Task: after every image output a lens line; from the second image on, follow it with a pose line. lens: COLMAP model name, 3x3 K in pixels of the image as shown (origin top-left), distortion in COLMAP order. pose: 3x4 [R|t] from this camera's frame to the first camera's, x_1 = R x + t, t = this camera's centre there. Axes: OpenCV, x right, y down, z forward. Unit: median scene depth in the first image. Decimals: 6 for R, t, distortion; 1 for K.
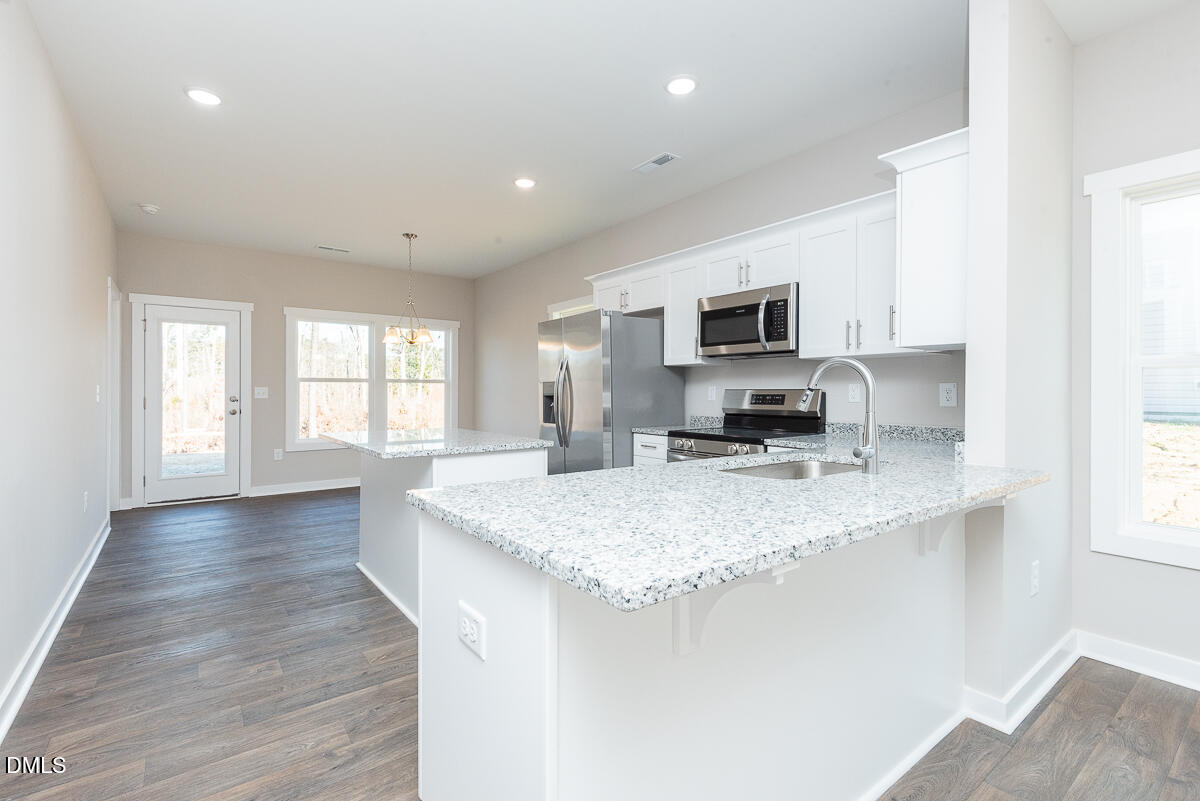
lens RADIAL K [[550.4, 0, 600.0], [0, 550.4, 400.5], [0, 0, 1]] dist [0.002369, -0.000010]
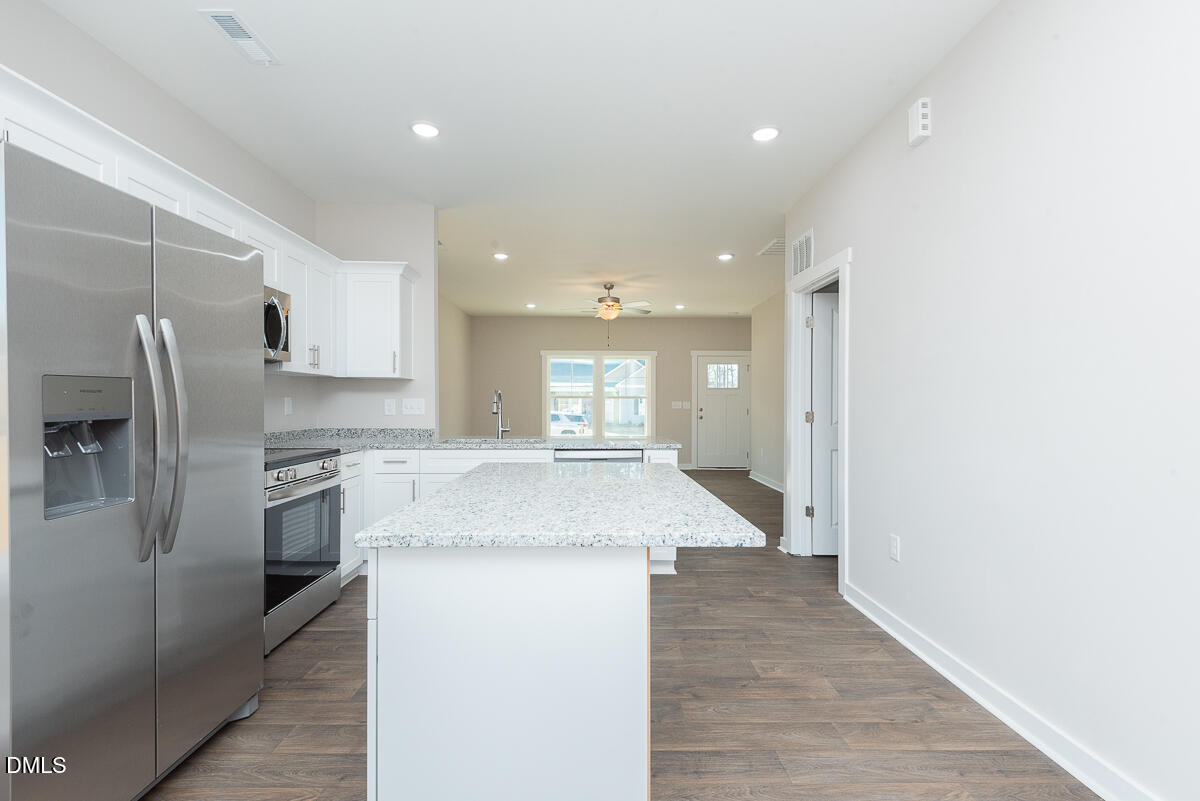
lens RADIAL K [[550.4, 0, 600.0], [0, 550.4, 400.5], [0, 0, 1]] dist [0.002369, -0.000010]
pose [[-0.810866, -0.003124, 0.585223, -0.967805], [0.004947, 0.999913, 0.012192, -0.045688], [-0.585210, 0.012781, -0.810781, 2.052047]]
